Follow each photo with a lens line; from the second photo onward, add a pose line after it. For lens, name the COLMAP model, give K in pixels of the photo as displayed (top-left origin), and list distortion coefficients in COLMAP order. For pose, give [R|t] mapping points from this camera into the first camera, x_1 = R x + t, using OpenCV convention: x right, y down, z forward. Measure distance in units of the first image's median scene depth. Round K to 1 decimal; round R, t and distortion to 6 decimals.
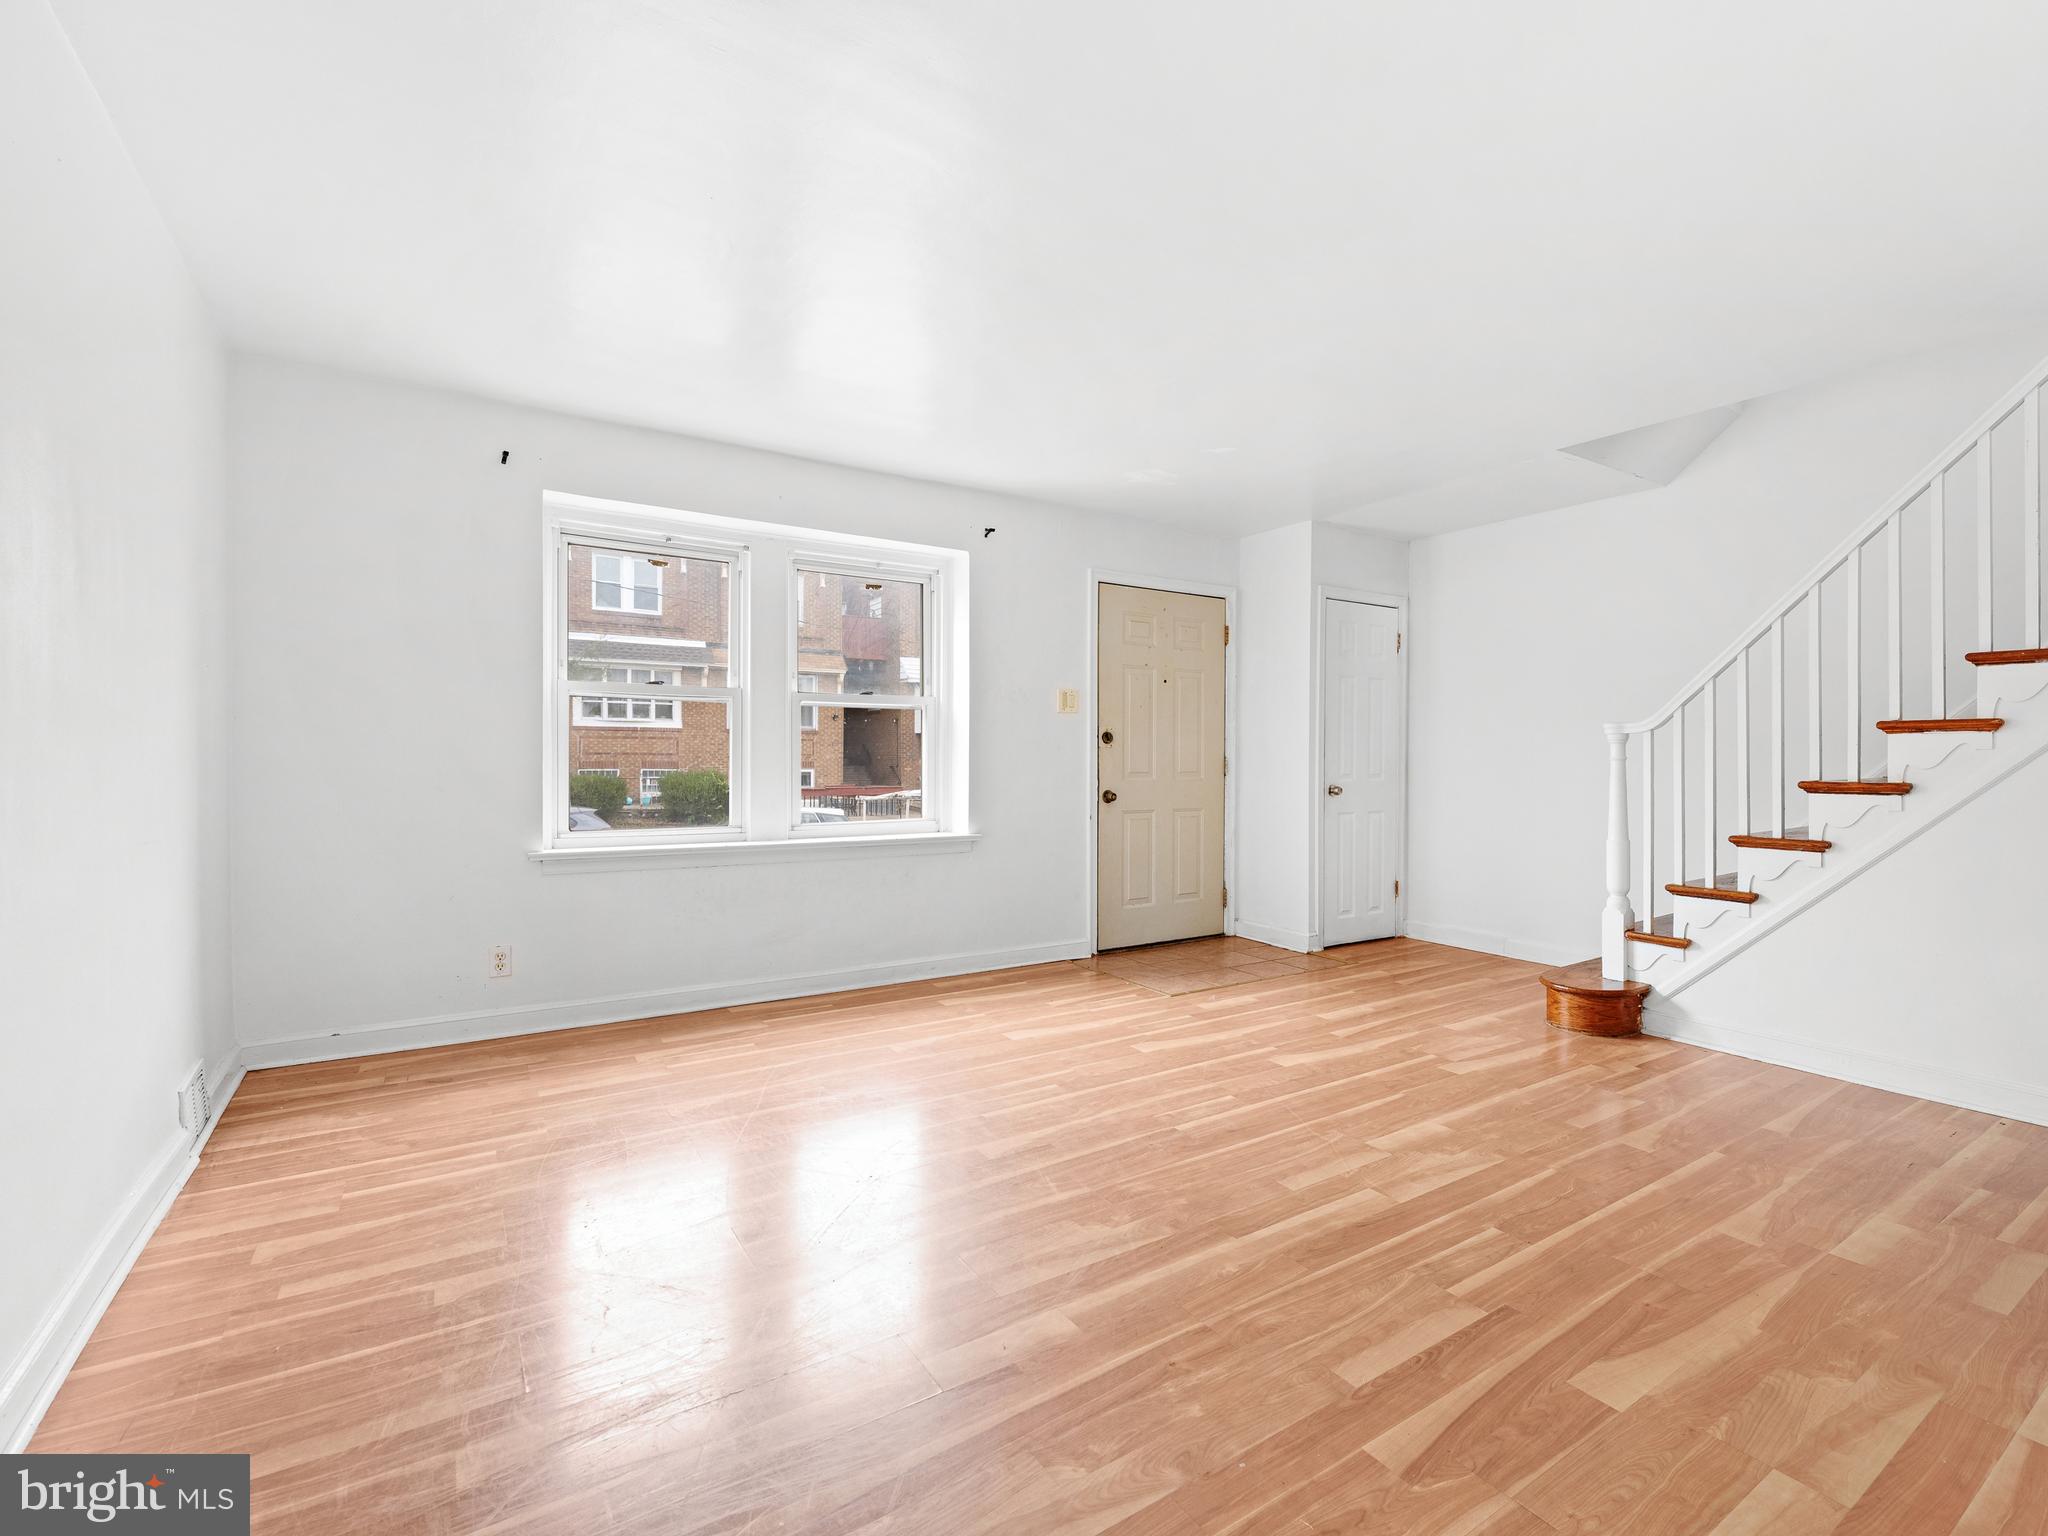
lens RADIAL K [[903.6, 0, 1060.9], [0, 903.6, 761.4], [0, 0, 1]] dist [-0.006153, -0.000960]
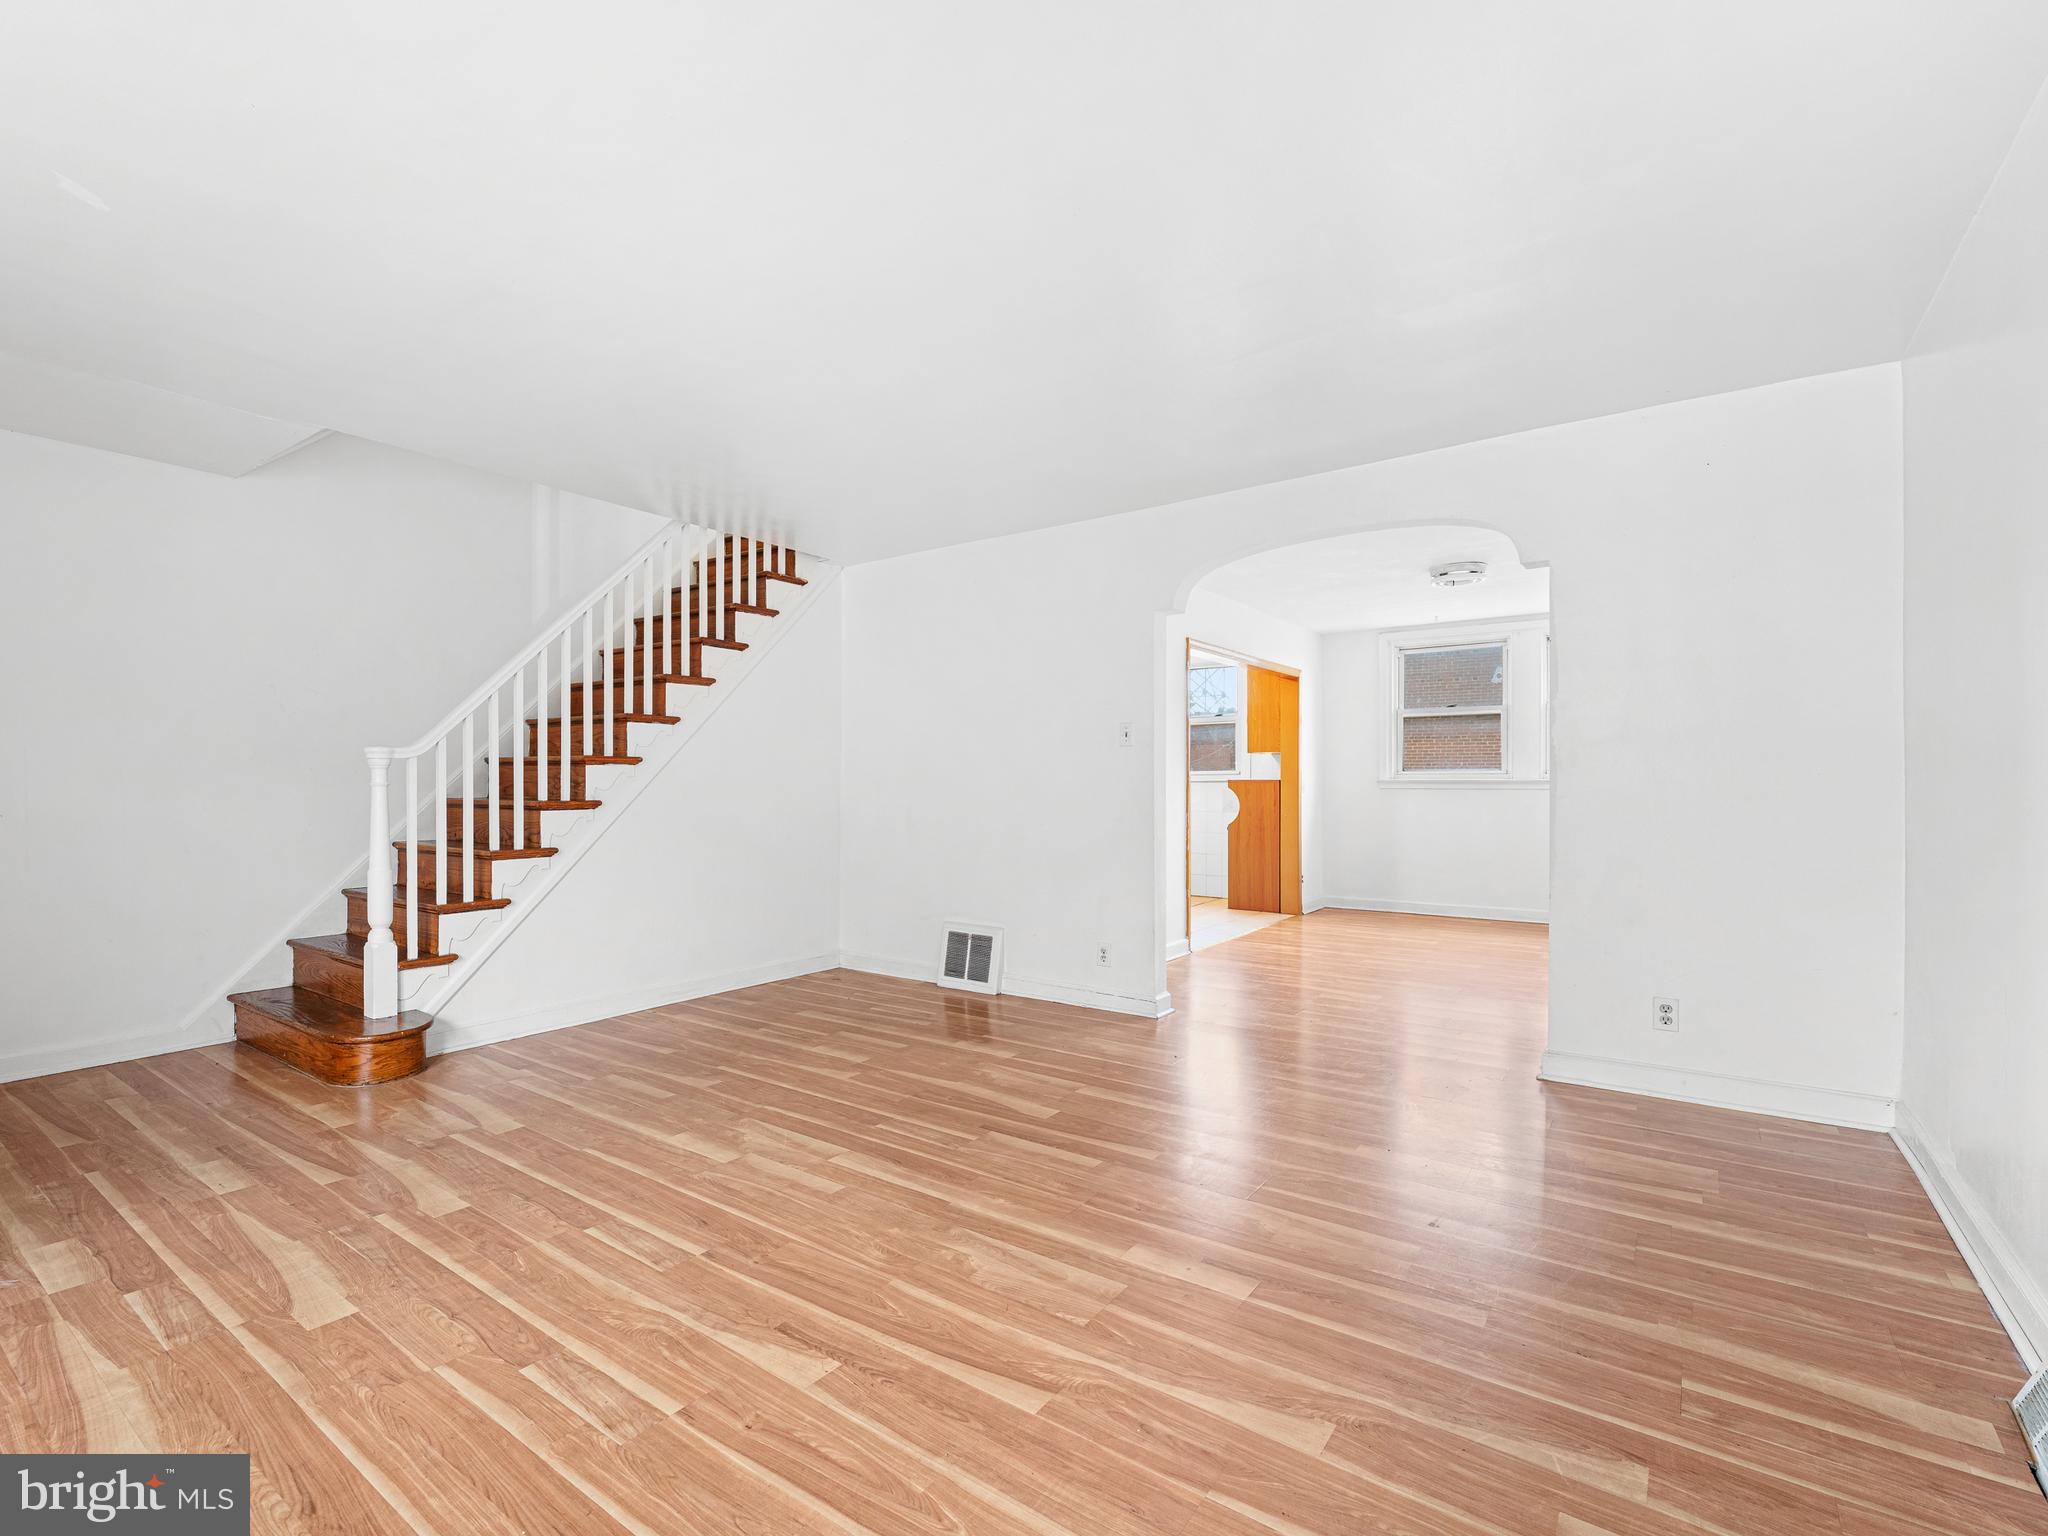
lens RADIAL K [[1016.9, 0, 875.6], [0, 1016.9, 786.3], [0, 0, 1]] dist [-0.002618, 0.000797]
pose [[-0.297708, -0.006799, 0.954633, -0.877686], [0.001321, 0.999971, 0.007534, -0.015292], [-0.954656, 0.003504, -0.297690, 1.269209]]
